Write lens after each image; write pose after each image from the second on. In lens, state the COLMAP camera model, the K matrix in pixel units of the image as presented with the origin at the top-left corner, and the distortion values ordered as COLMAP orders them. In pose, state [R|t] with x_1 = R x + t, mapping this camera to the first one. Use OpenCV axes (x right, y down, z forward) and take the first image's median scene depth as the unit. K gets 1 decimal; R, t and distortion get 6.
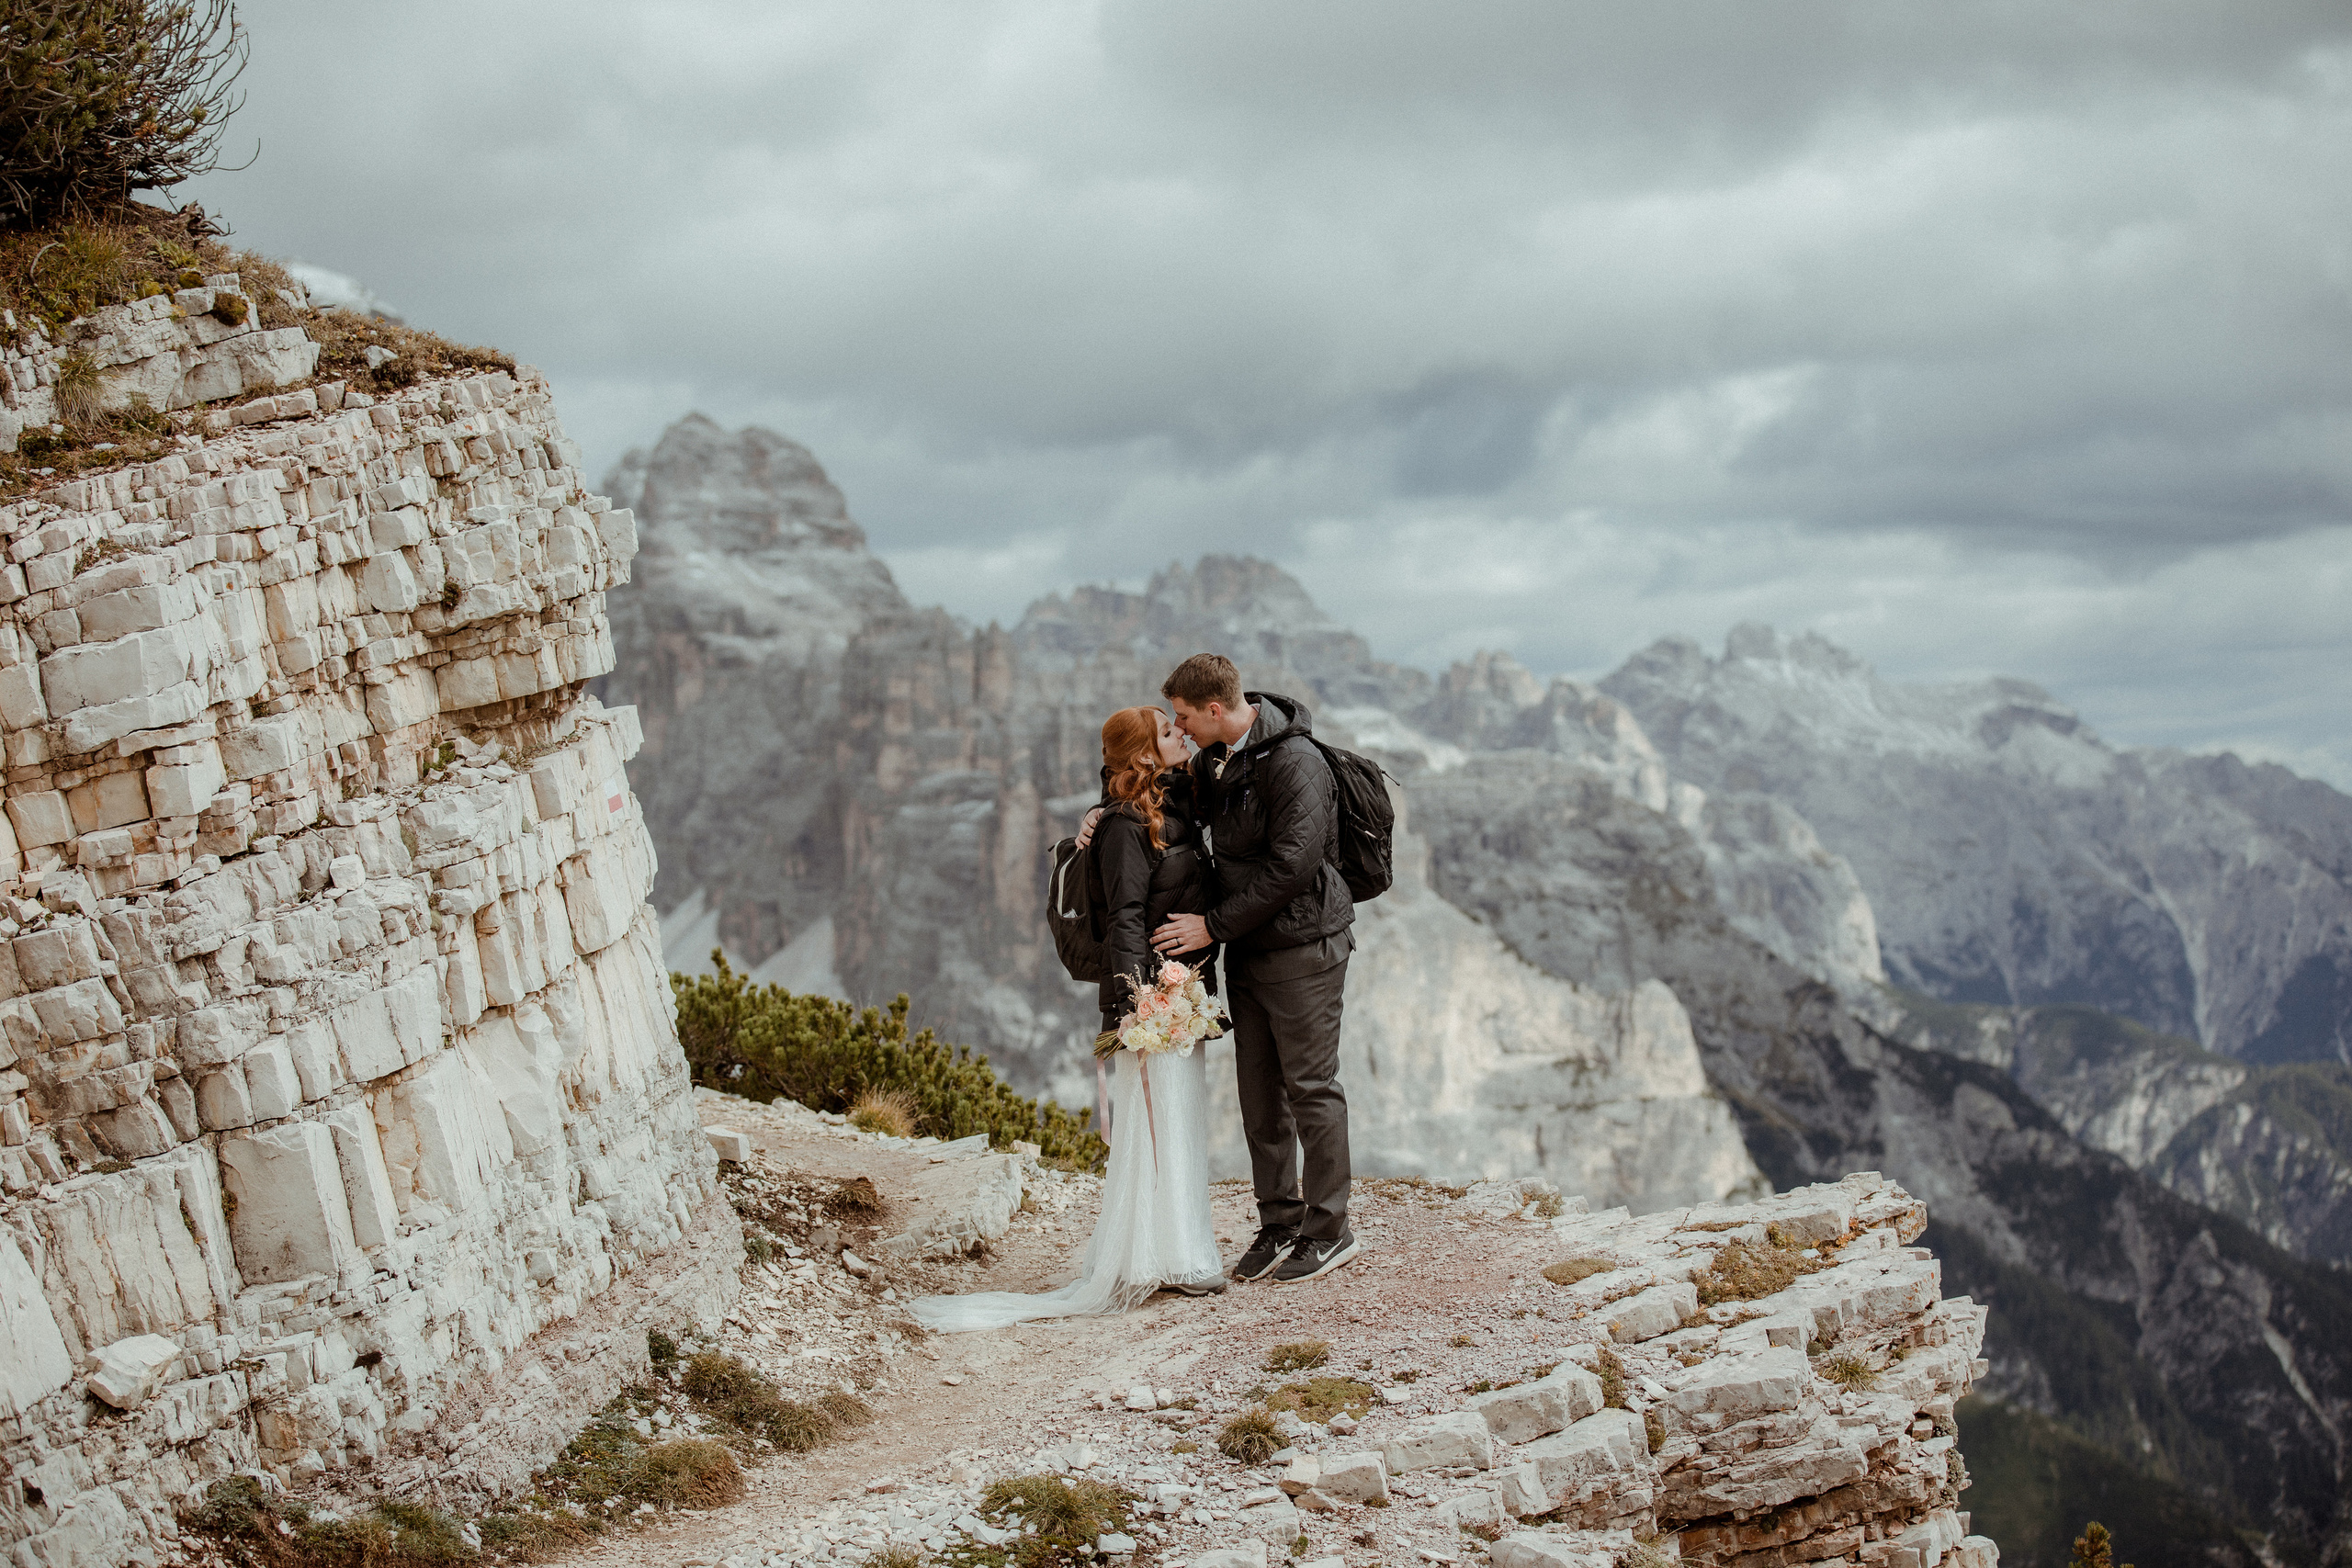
lens RADIAL K [[5496.2, 0, 1121.1], [0, 5496.2, 823.6], [0, 0, 1]] dist [-0.182849, 0.000000]
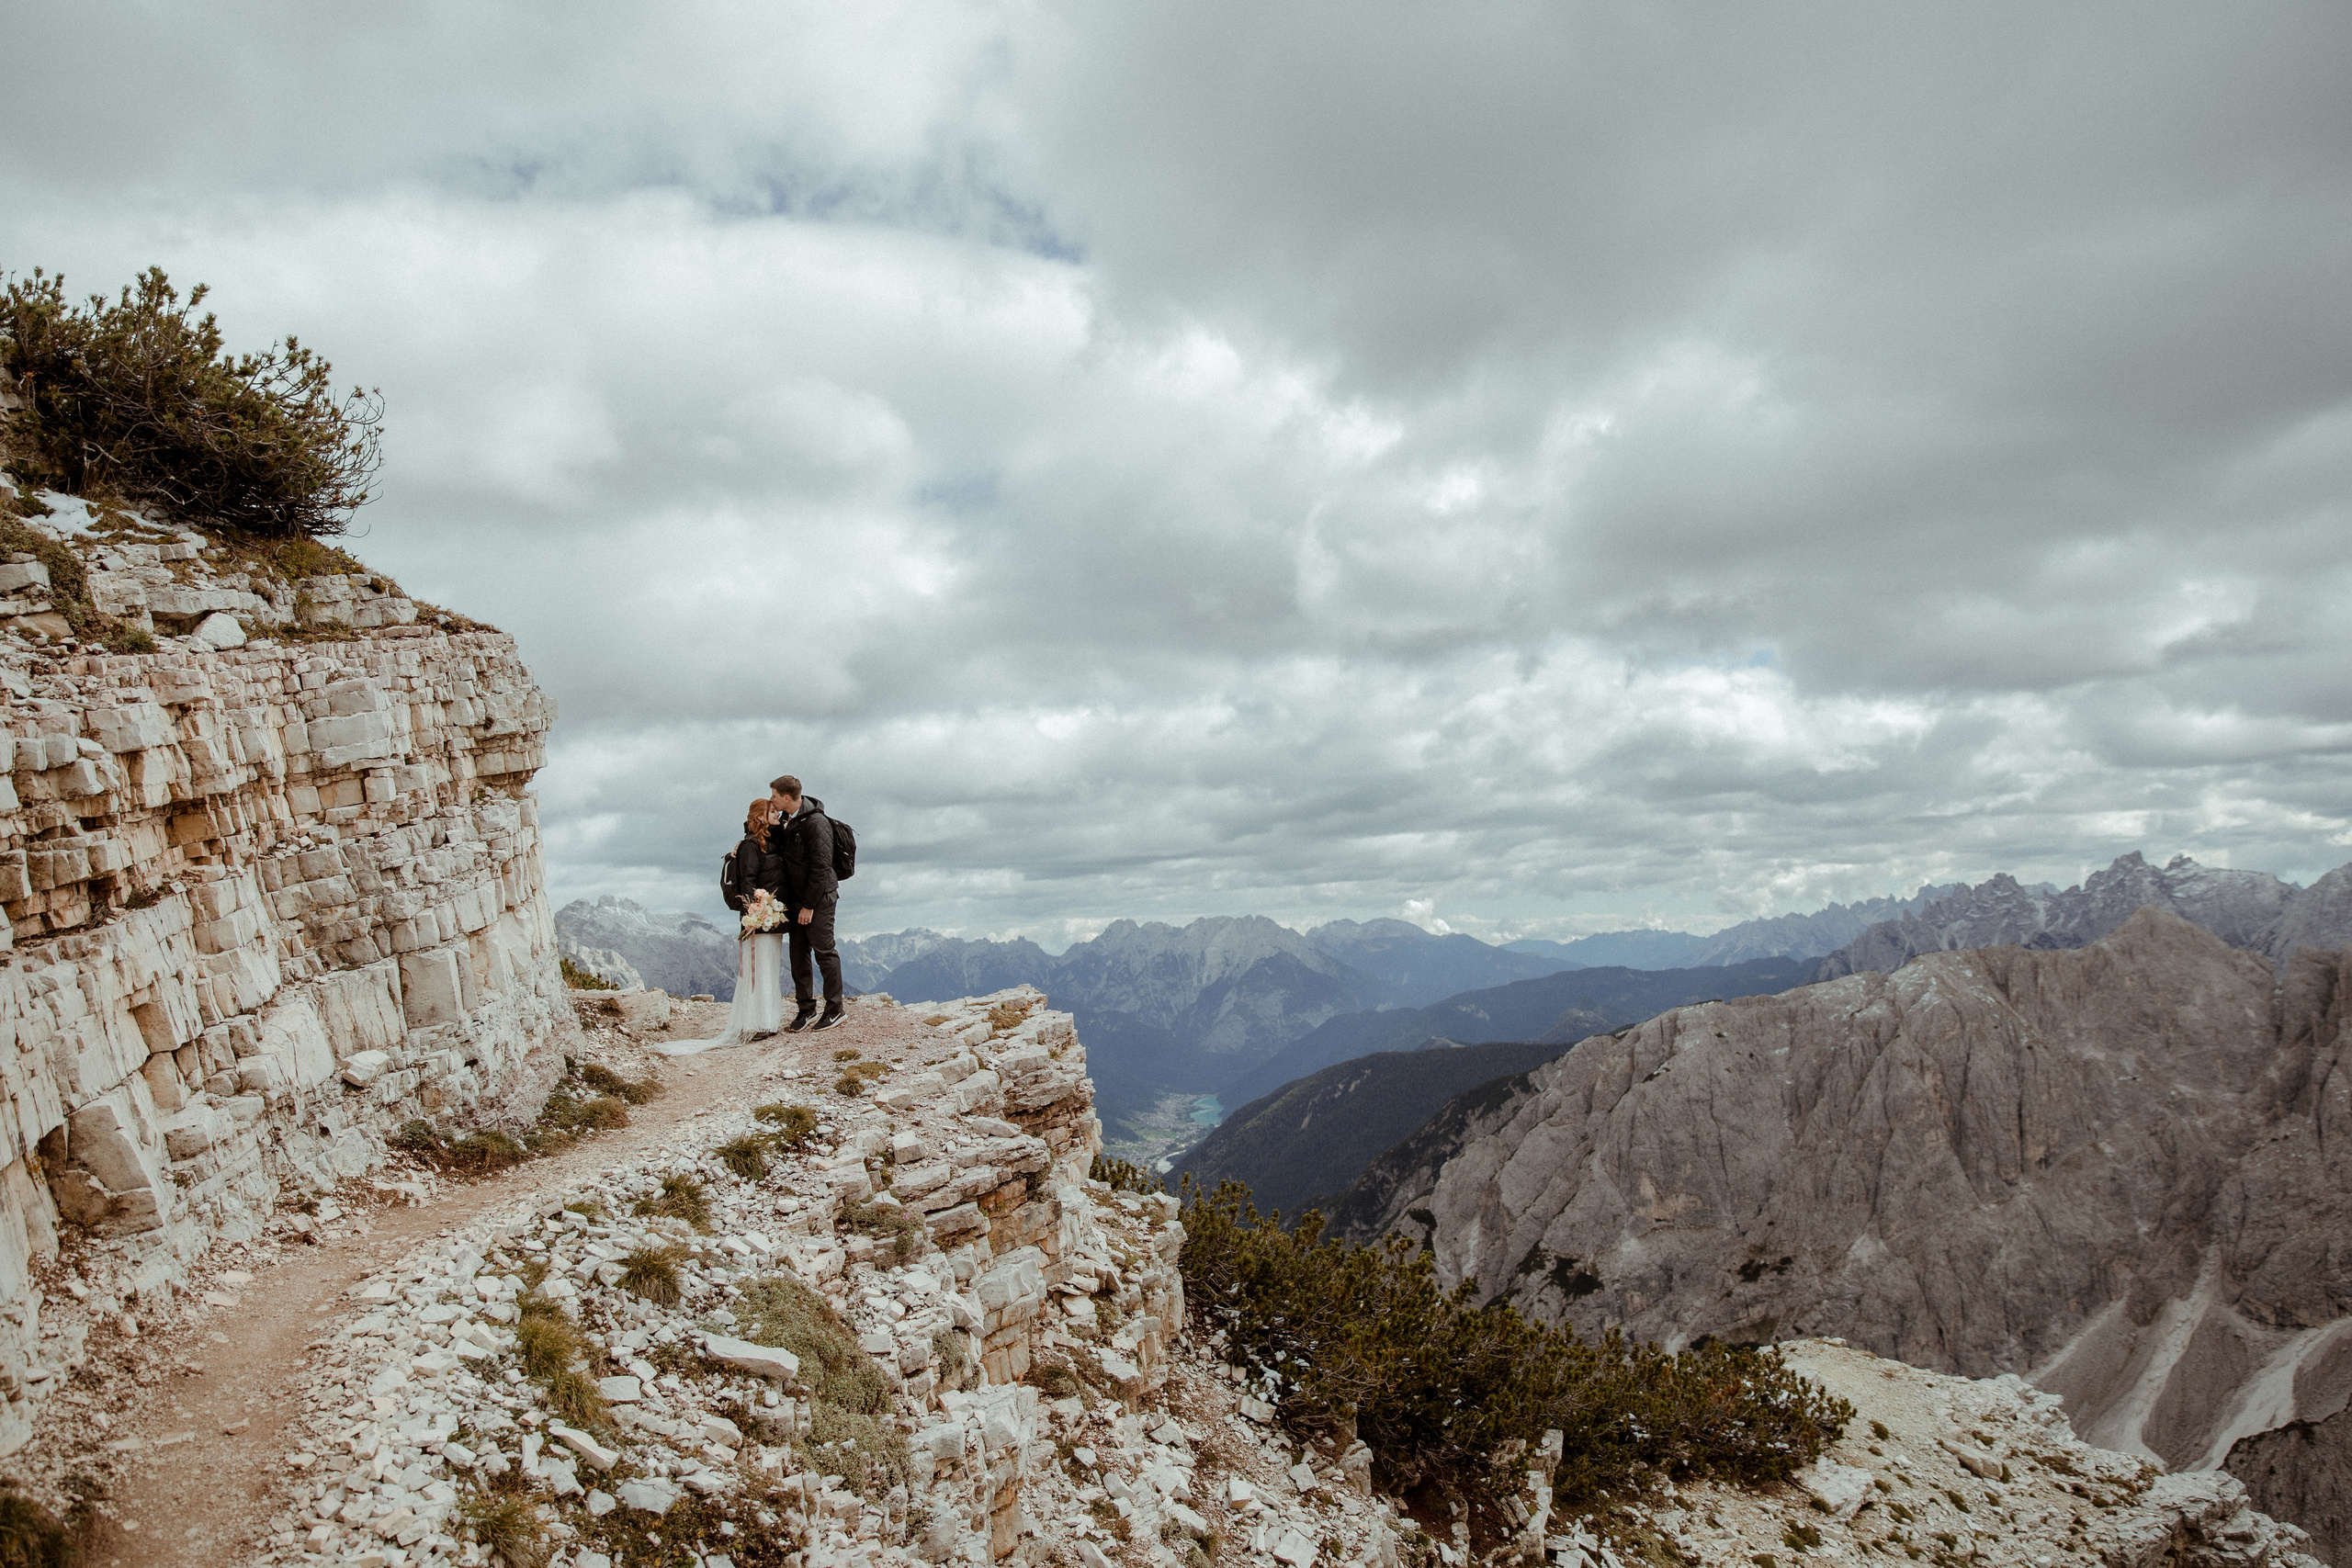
lens RADIAL K [[1592.6, 0, 1188.2], [0, 1592.6, 792.7], [0, 0, 1]] dist [0.022529, -0.006140]
pose [[0.890079, 0.038087, 0.454213, -0.163369], [0.009748, 0.994684, -0.102510, 0.056331], [-0.455703, 0.095670, 0.884976, 0.298048]]
